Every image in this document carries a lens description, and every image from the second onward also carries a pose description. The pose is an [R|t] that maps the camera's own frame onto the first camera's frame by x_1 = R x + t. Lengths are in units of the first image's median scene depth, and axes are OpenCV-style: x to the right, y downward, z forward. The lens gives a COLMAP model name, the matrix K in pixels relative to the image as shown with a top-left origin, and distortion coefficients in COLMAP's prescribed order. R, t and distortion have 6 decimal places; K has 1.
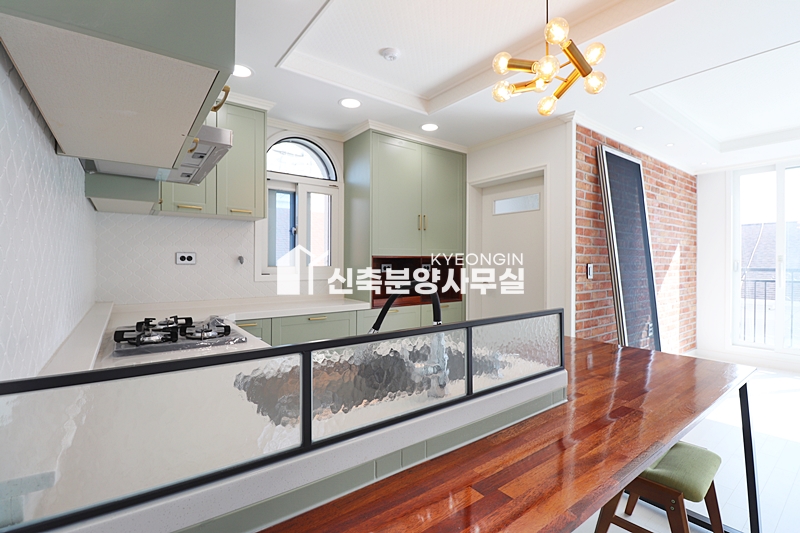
lens RADIAL K [[372.3, 0, 408.1], [0, 372.3, 263.3], [0, 0, 1]] dist [-0.016773, -0.000359]
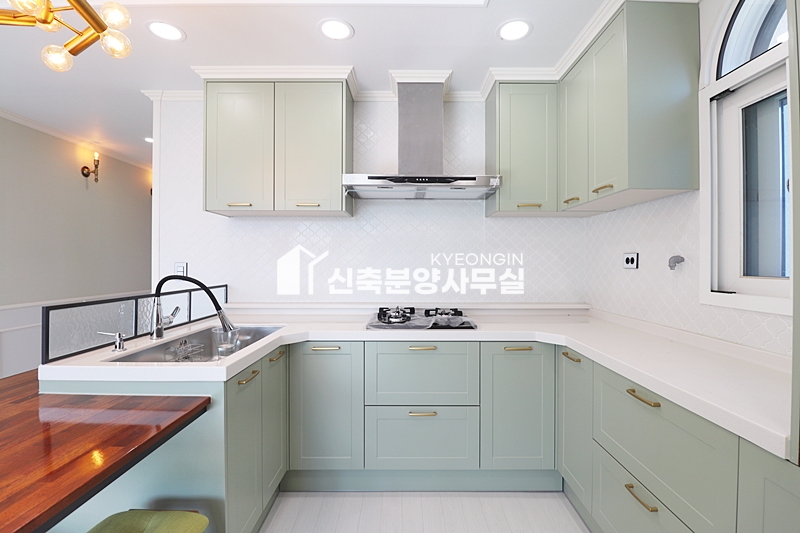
lens RADIAL K [[372.3, 0, 408.1], [0, 372.3, 263.3], [0, 0, 1]] dist [-0.016773, -0.000359]
pose [[-0.596634, -0.004838, -0.802499, 0.169715], [-0.007627, 0.999971, -0.000358, -0.002817], [0.802477, 0.005907, -0.596654, 0.678823]]
